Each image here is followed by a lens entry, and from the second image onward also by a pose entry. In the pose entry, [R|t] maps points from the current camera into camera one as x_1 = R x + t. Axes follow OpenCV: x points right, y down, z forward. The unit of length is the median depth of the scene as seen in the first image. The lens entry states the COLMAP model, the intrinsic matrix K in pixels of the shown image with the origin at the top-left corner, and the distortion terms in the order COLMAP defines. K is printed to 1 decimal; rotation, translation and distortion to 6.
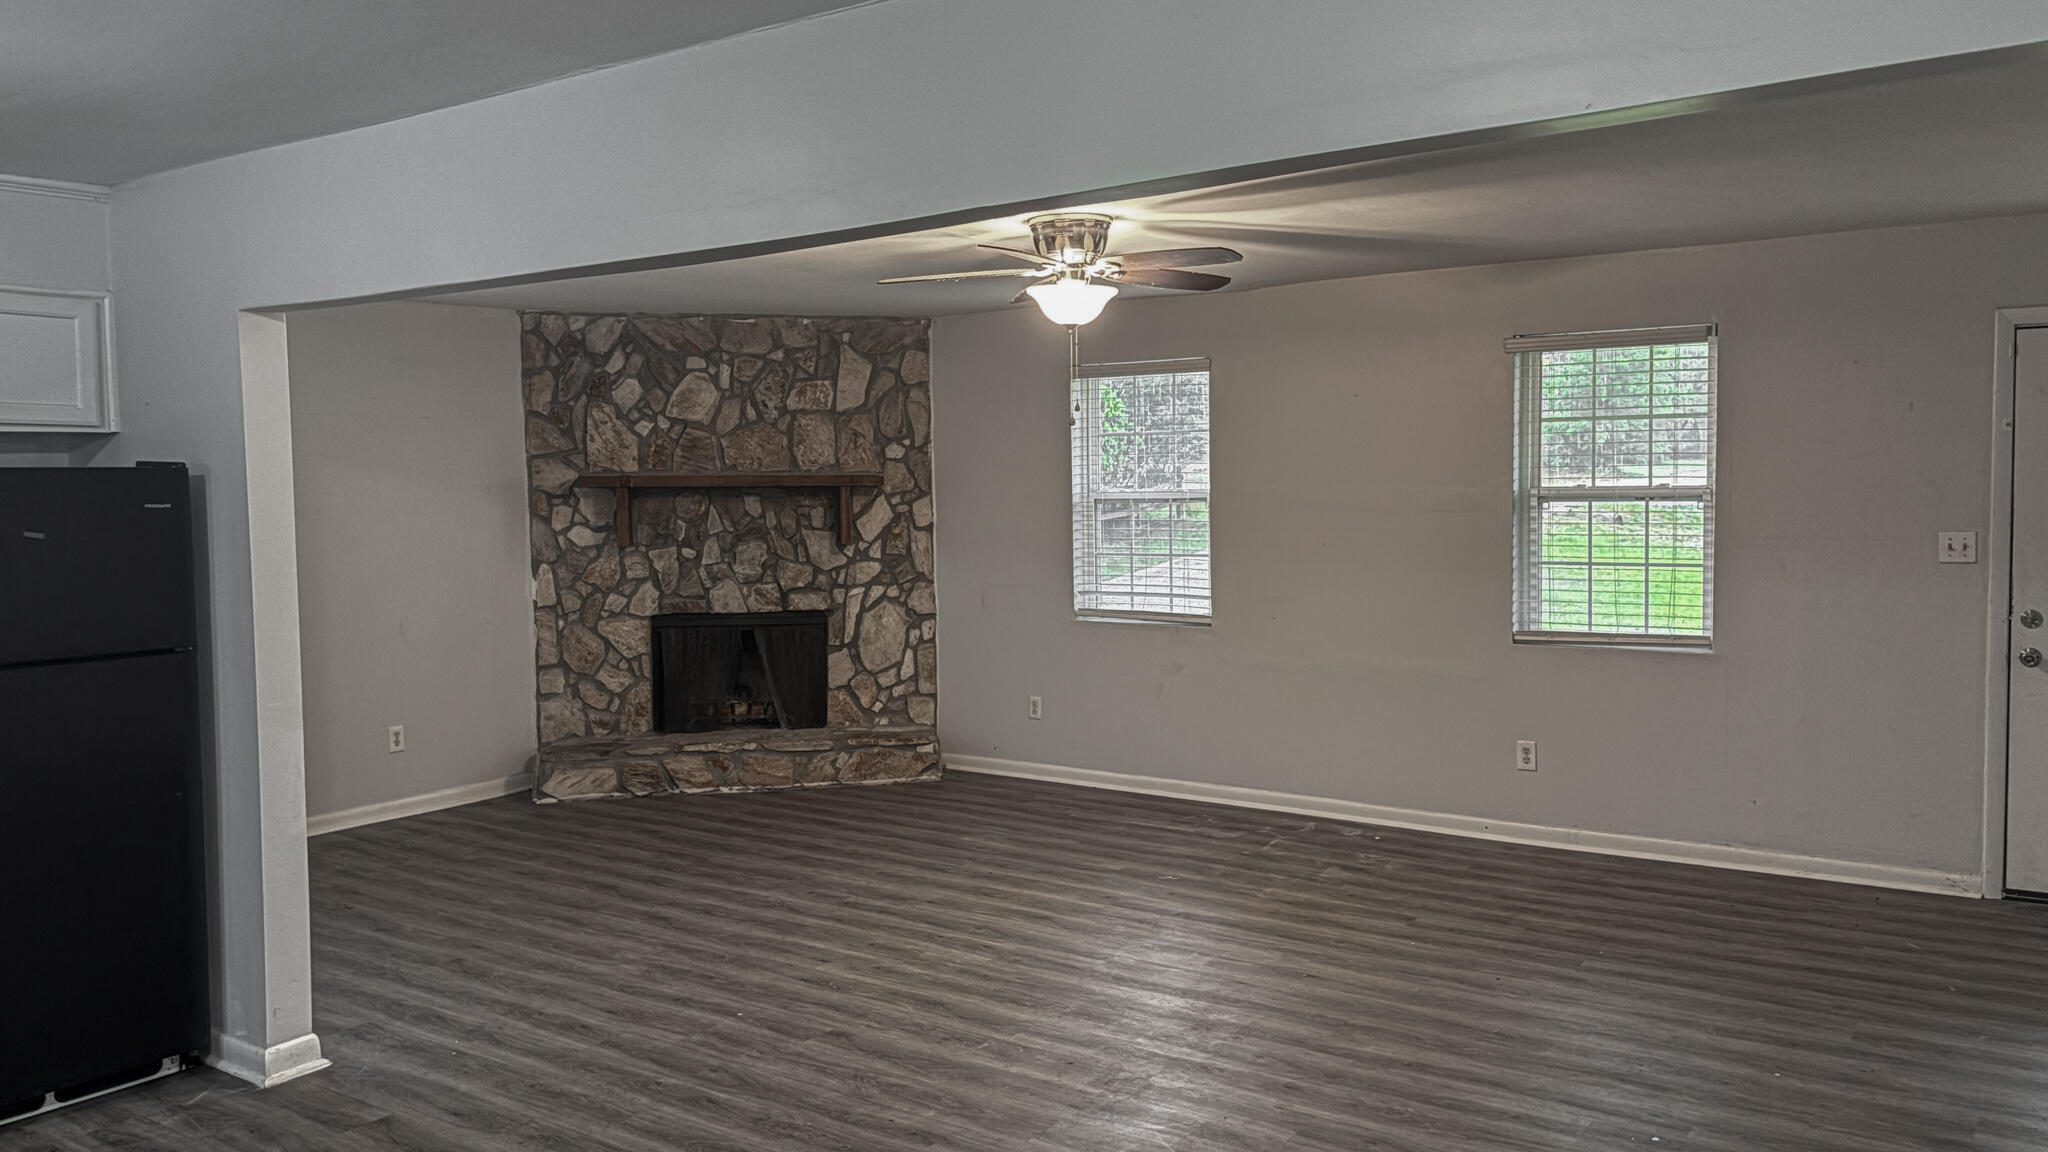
lens RADIAL K [[1544.4, 0, 1026.9], [0, 1544.4, 574.9], [0, 0, 1]] dist [0.049411, -0.052073]
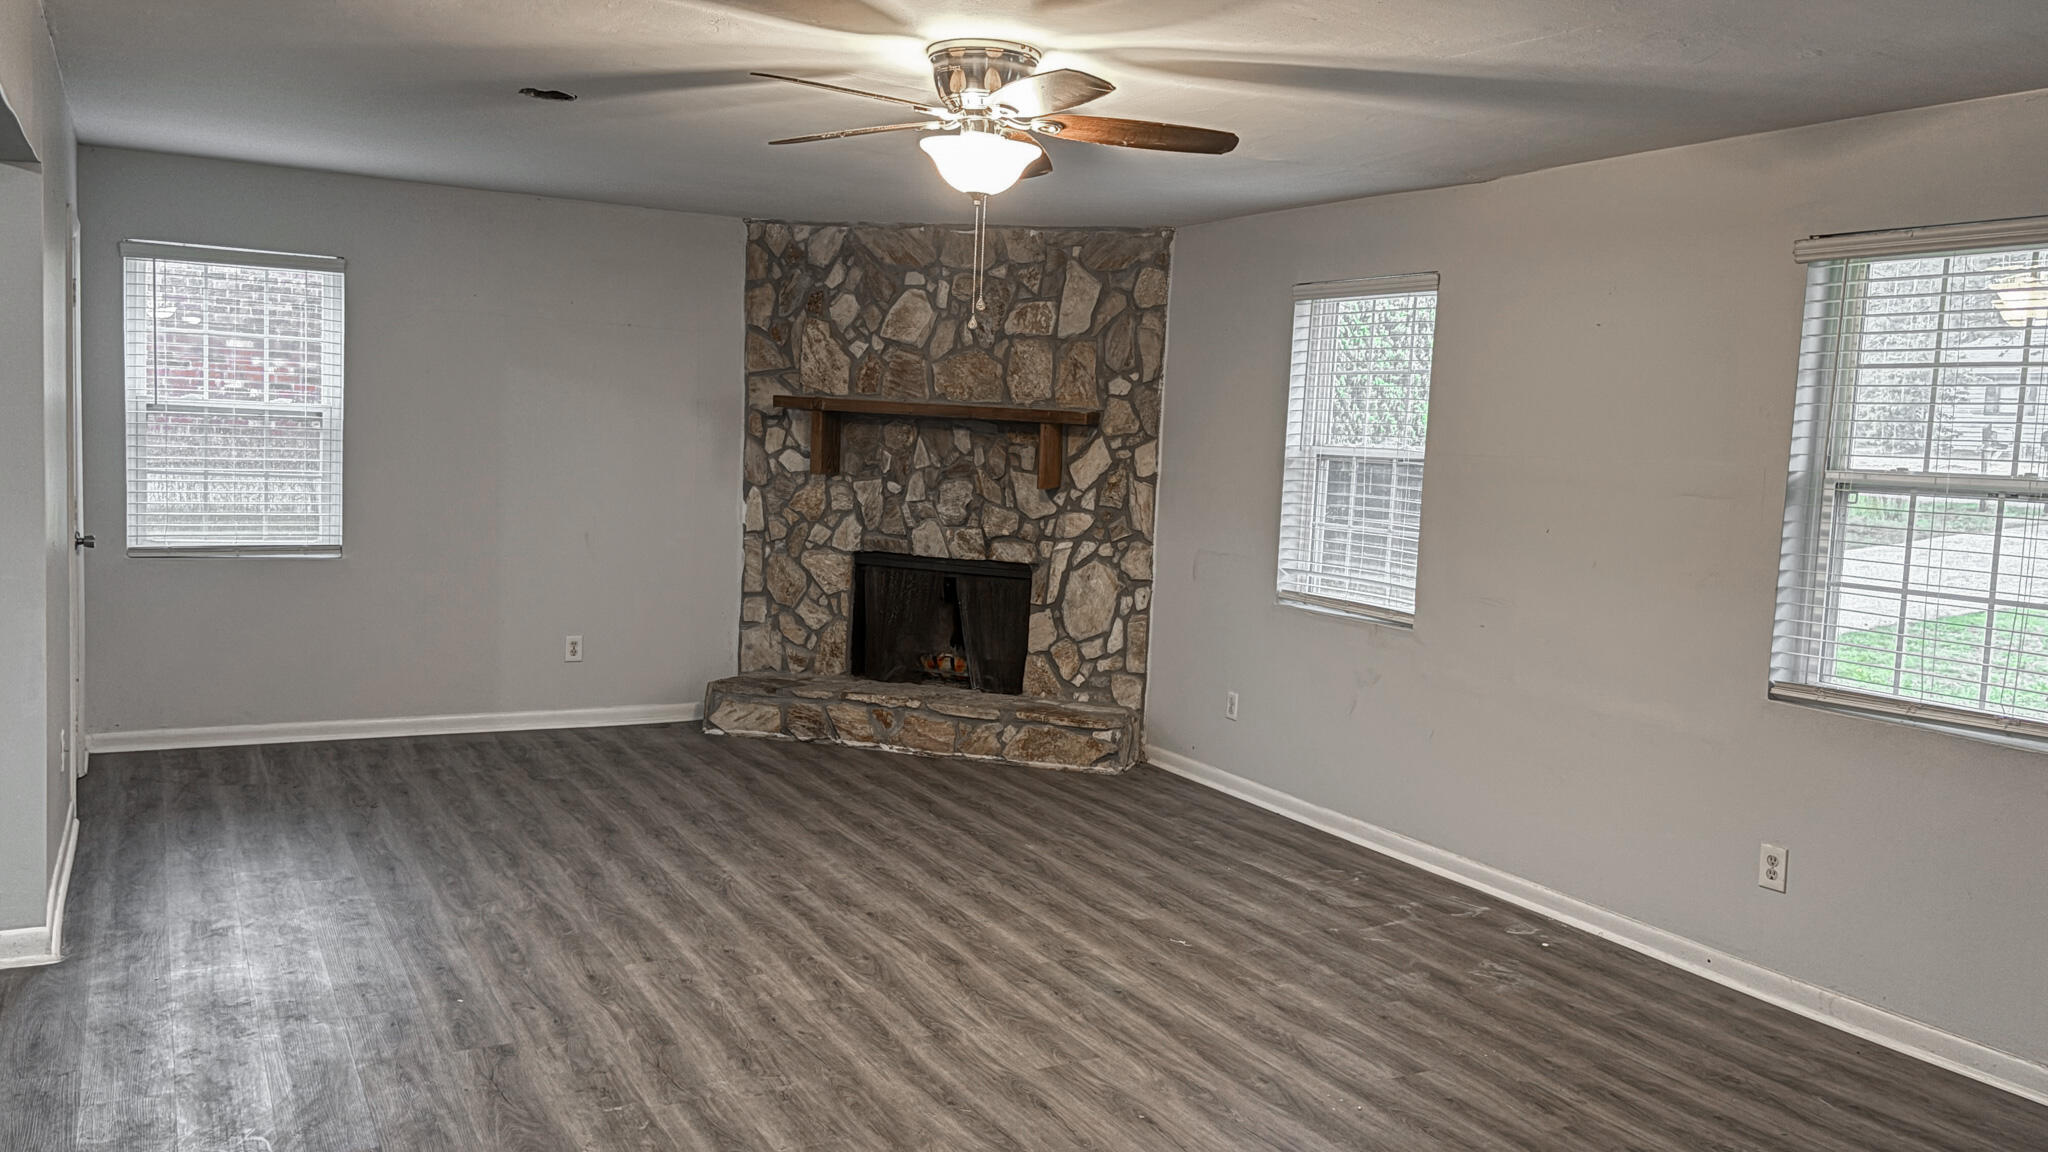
lens RADIAL K [[1544.4, 0, 1028.5], [0, 1544.4, 575.1], [0, 0, 1]] dist [0.049411, -0.052073]
pose [[0.899505, 0.097242, -0.425952, 0.263300], [-0.088361, 0.995260, 0.040615, -0.006903], [0.427883, 0.001104, 0.903834, 0.219557]]
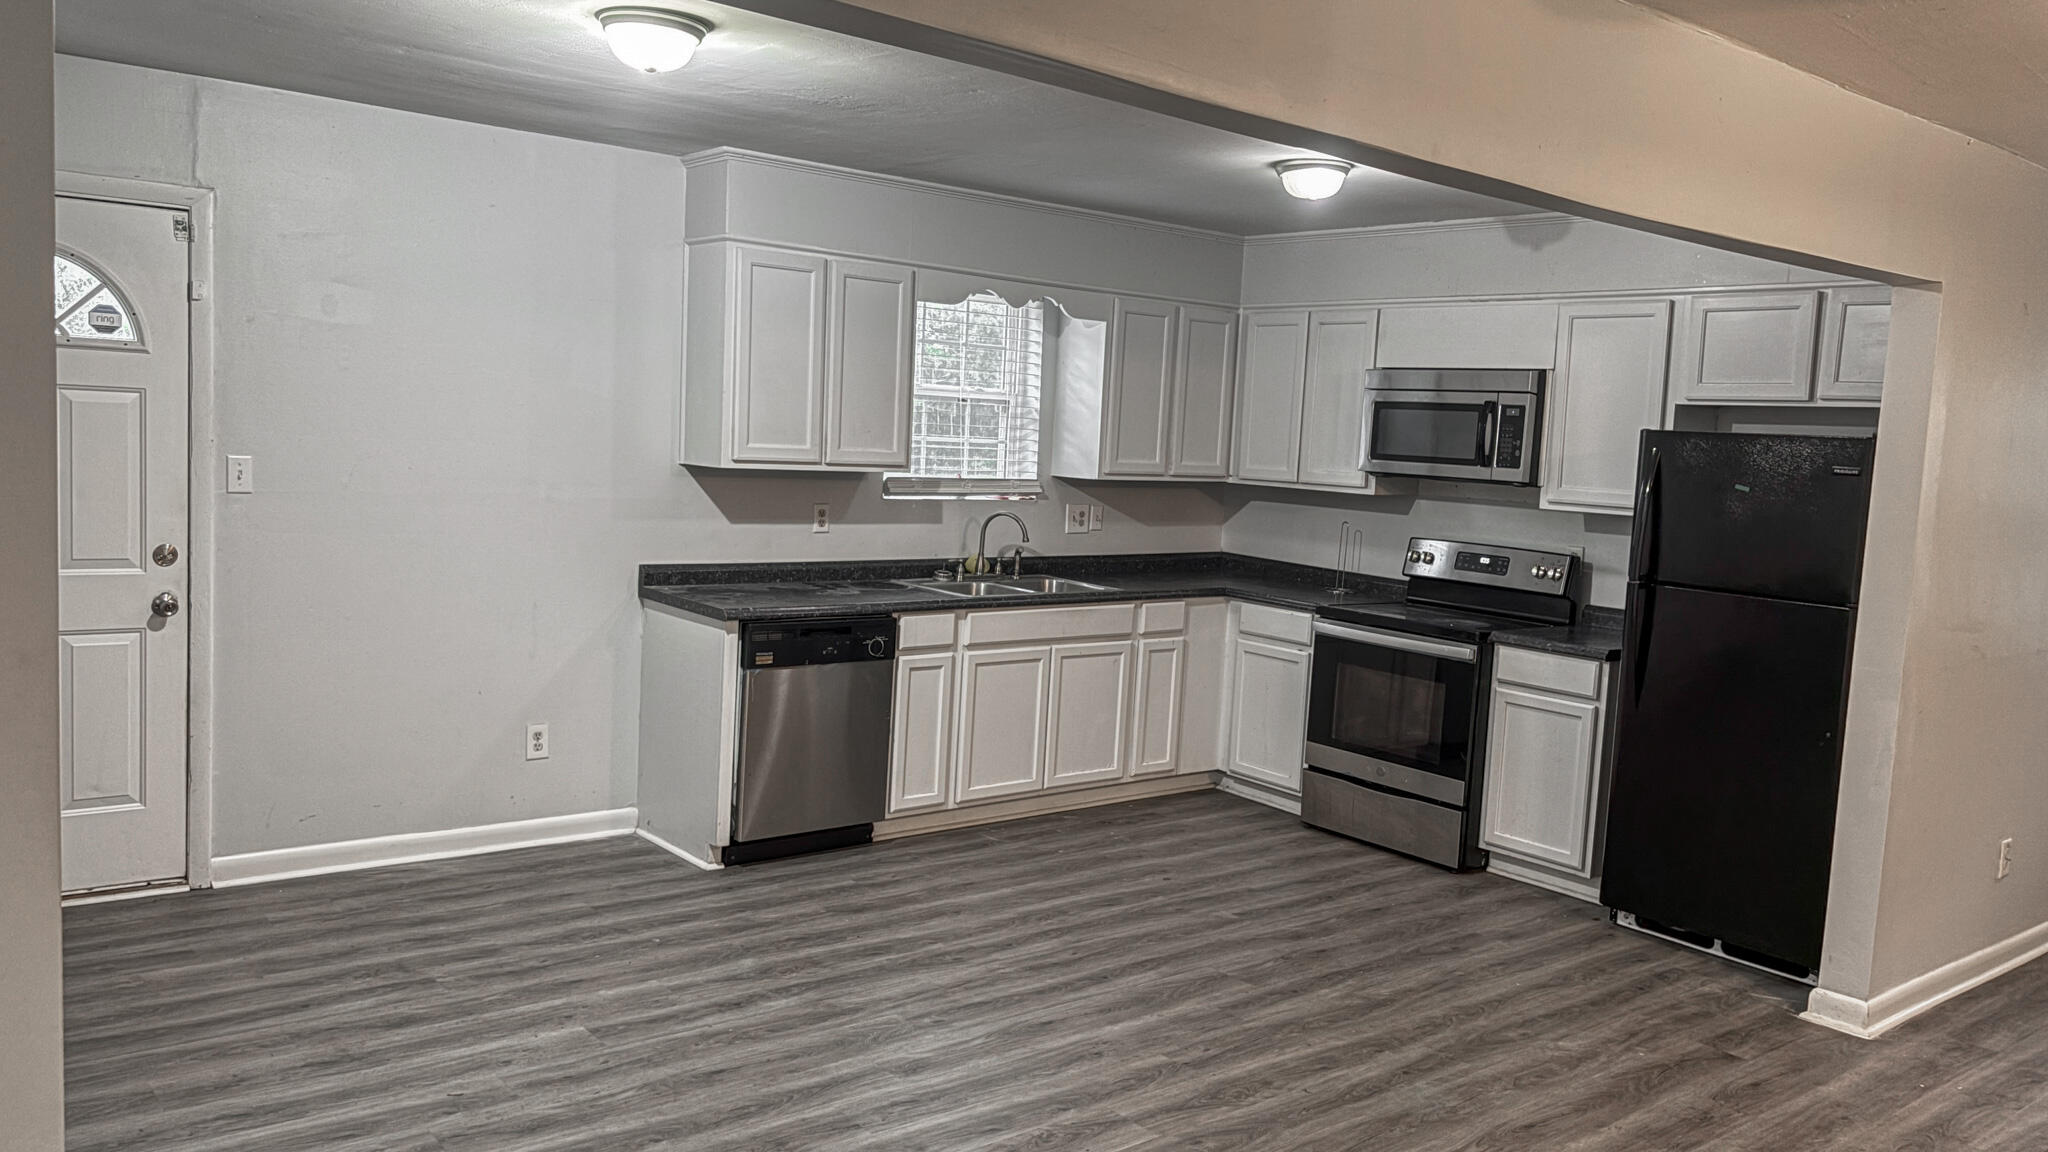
lens RADIAL K [[1544.4, 0, 1025.8], [0, 1544.4, 577.5], [0, 0, 1]] dist [0.049411, -0.052073]
pose [[-0.270323, 0.093964, -0.958173, 0.352580], [-0.108918, 0.985852, 0.127407, -0.025573], [0.956589, 0.138803, -0.256265, 0.392697]]
